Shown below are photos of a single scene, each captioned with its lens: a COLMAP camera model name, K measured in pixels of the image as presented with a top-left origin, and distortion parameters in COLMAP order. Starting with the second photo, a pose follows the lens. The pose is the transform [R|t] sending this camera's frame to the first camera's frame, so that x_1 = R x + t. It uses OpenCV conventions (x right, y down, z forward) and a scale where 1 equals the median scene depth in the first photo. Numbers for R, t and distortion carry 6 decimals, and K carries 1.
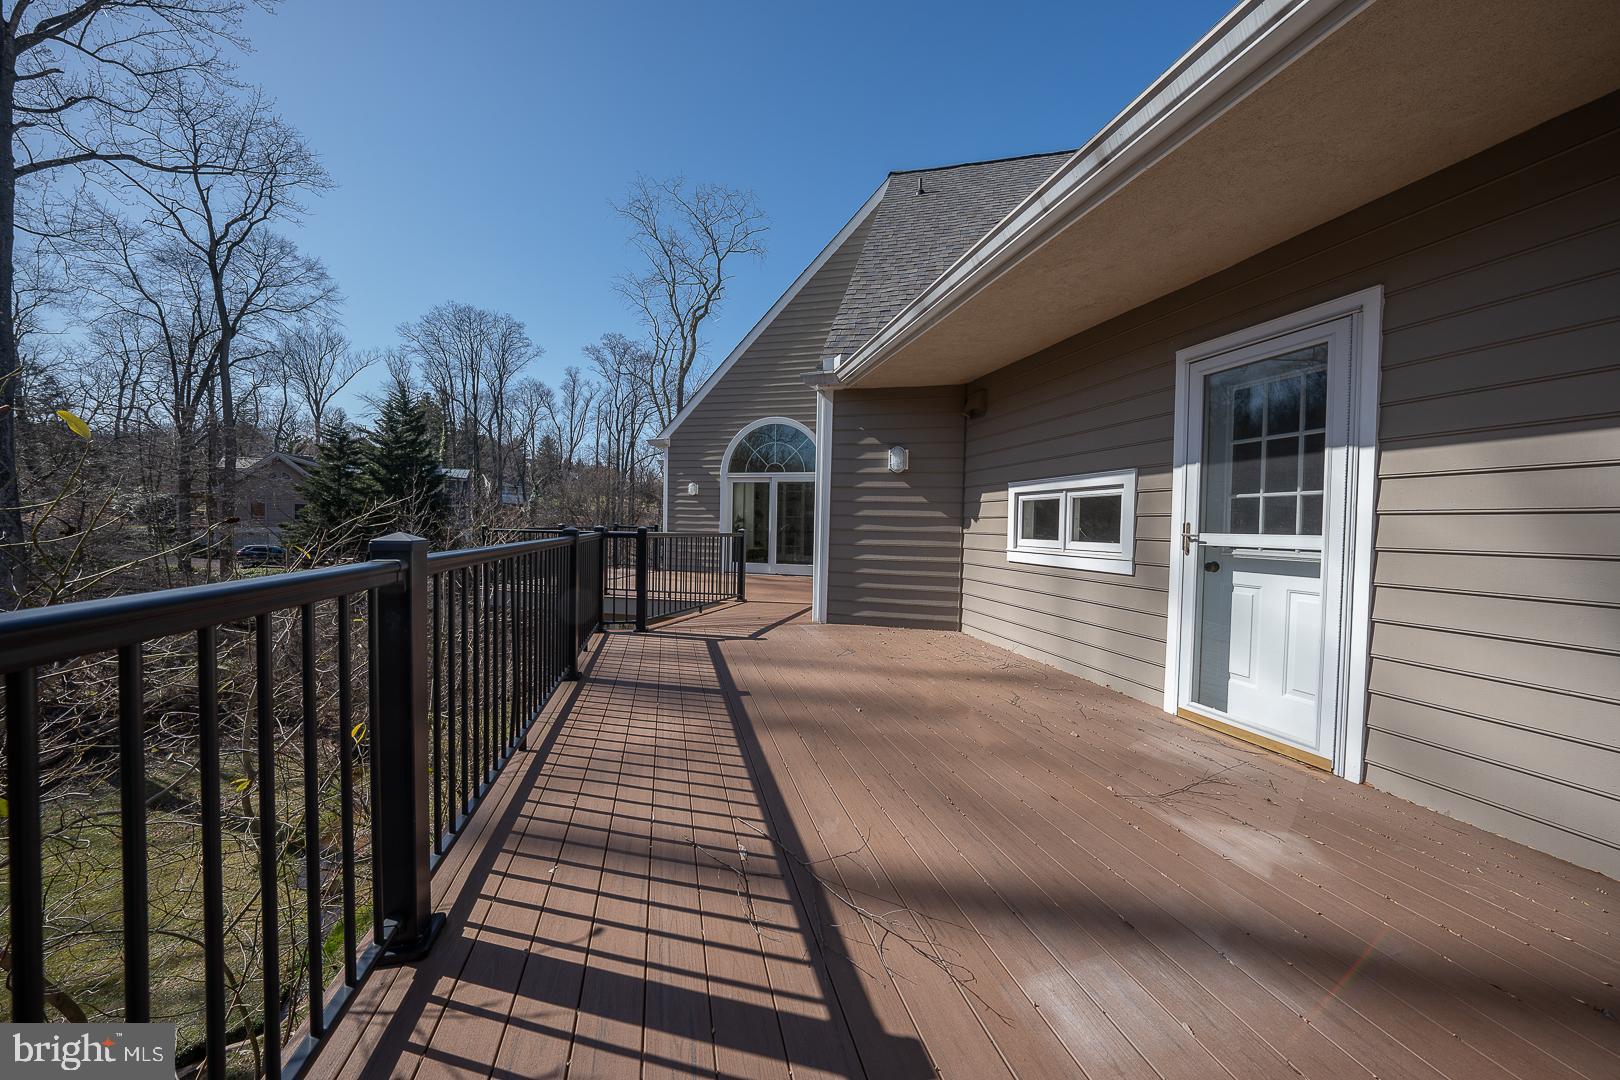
lens RADIAL K [[568.8, 0, 810.0], [0, 568.8, 540.0], [0, 0, 1]] dist [-0.019102, 0.000128]
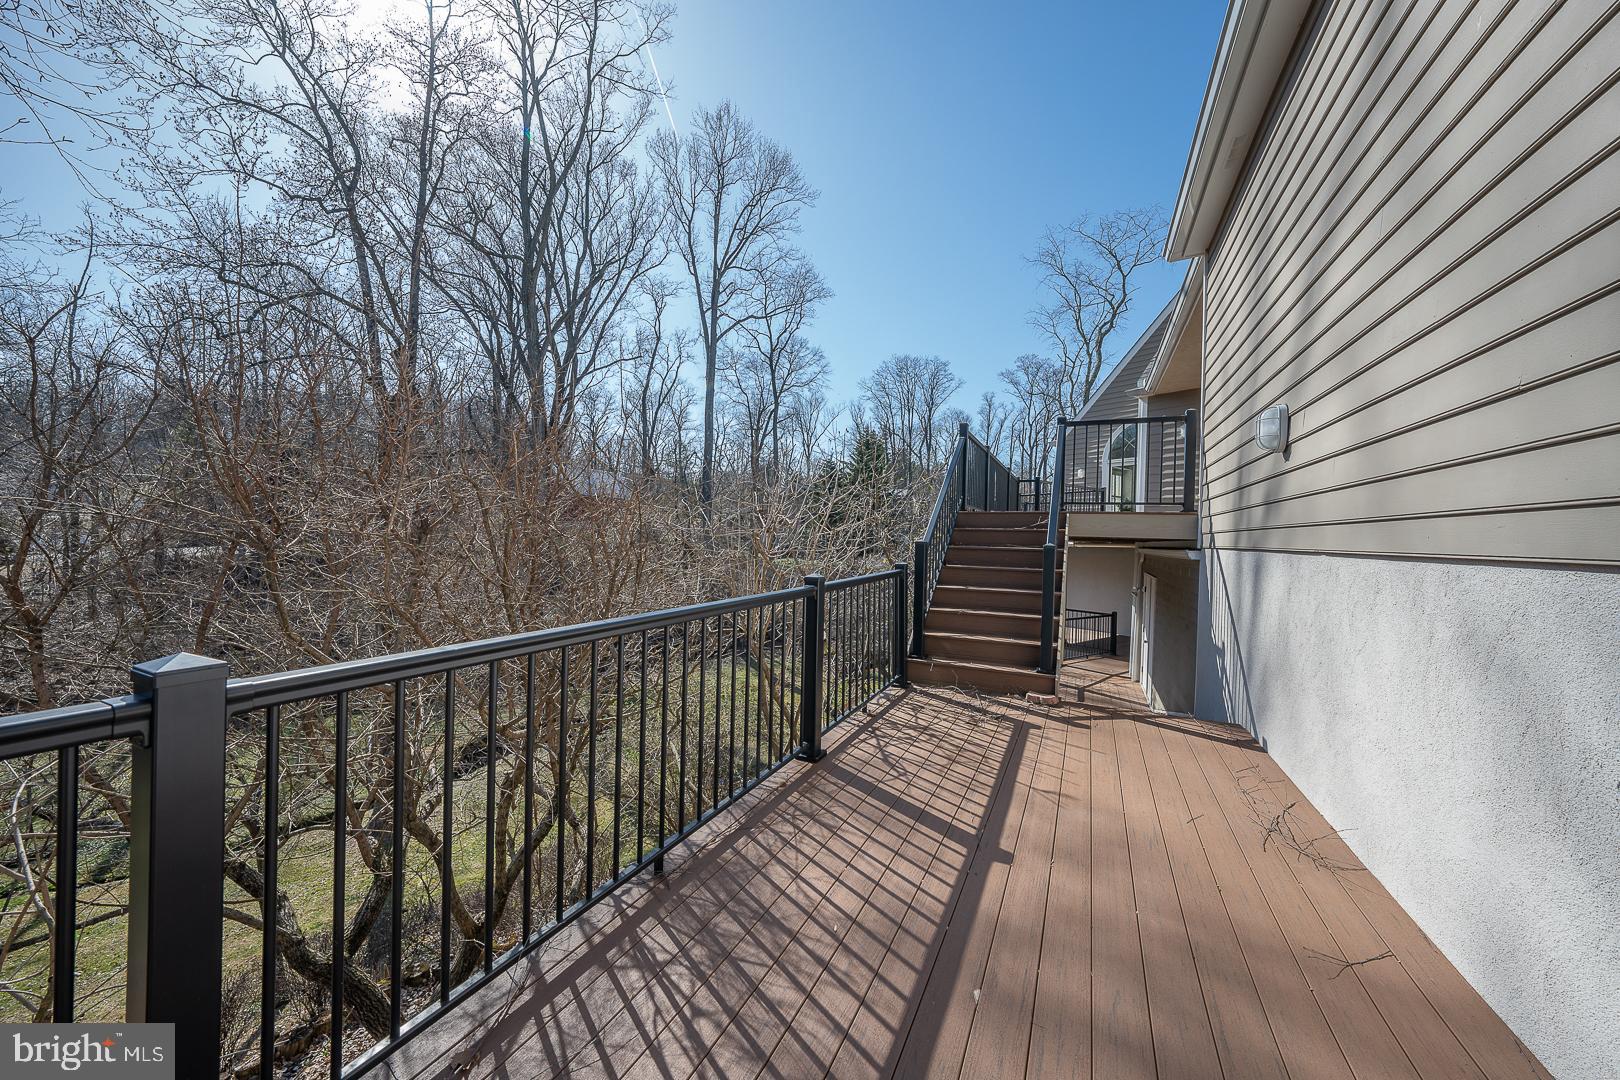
lens RADIAL K [[603.4, 0, 810.0], [0, 603.4, 540.0], [0, 0, 1]] dist [-0.000373, -0.000021]
pose [[0.778744, -0.001337, -0.627341, 0.078712], [-0.025377, 0.999112, -0.033630, 0.050318], [0.626829, 0.042109, 0.778018, -0.208427]]
